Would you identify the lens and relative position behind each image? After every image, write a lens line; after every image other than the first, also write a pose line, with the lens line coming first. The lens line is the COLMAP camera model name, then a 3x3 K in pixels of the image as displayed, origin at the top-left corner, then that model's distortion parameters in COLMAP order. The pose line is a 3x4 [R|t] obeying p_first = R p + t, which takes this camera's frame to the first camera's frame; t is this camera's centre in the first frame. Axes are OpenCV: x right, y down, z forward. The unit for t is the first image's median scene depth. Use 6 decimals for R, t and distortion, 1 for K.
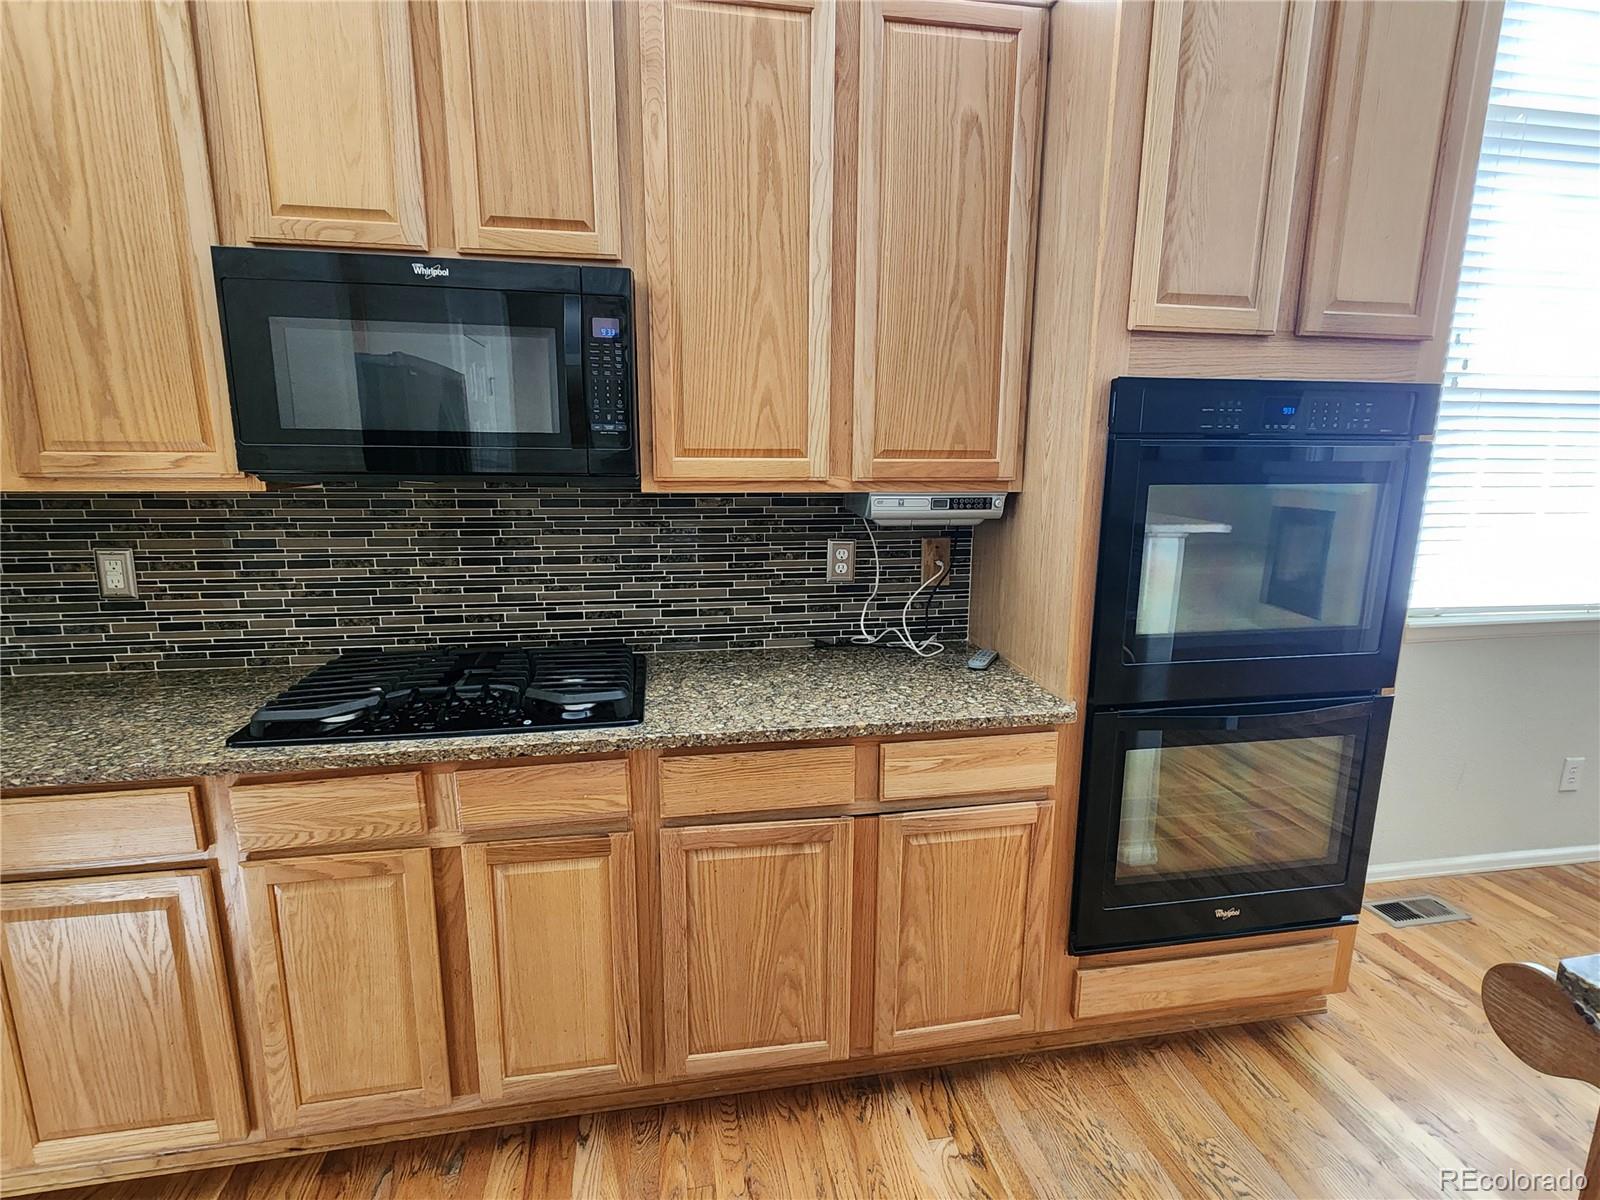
lens RADIAL K [[787.8, 0, 800.0], [0, 787.8, 600.0], [0, 0, 1]] dist [0.002673, -0.001664]
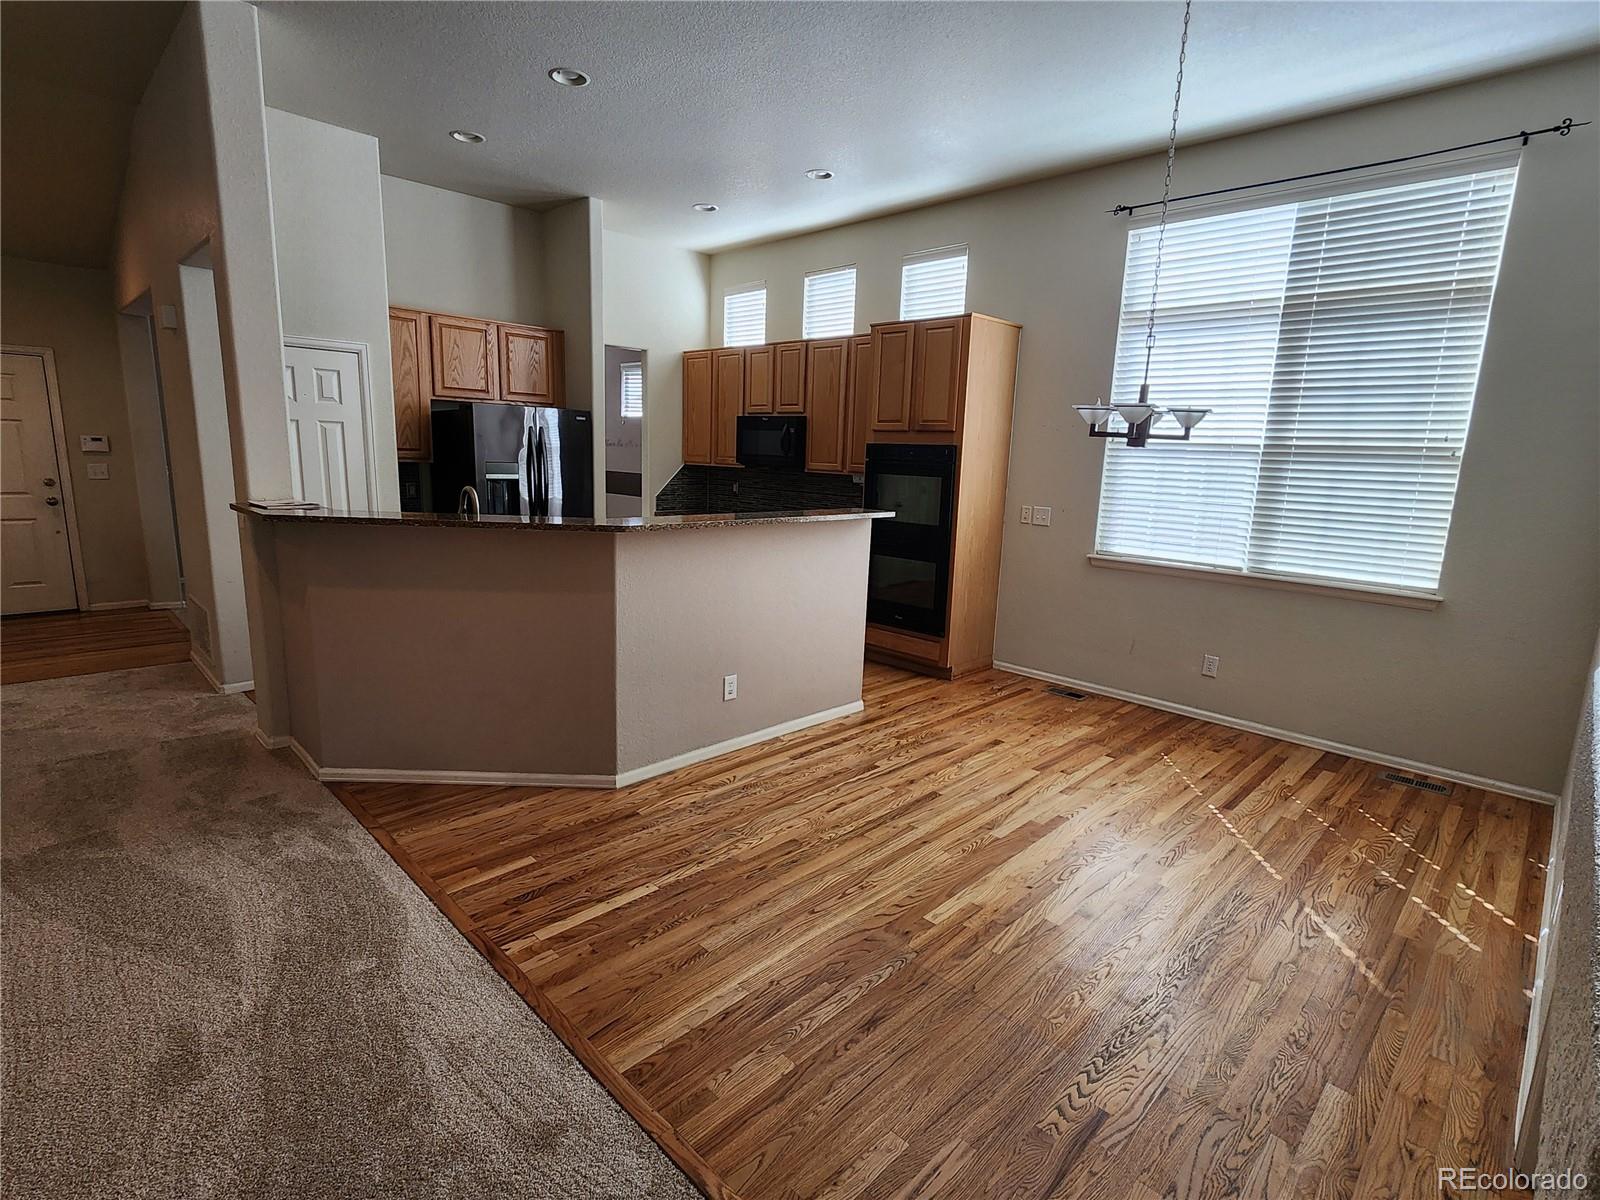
lens RADIAL K [[787.8, 0, 800.0], [0, 787.8, 600.0], [0, 0, 1]] dist [0.002673, -0.001664]
pose [[0.572117, 0.165914, -0.803215, 3.176884], [-0.185546, 0.980118, 0.070294, 0.222588], [0.798908, 0.108817, 0.591527, -1.294007]]
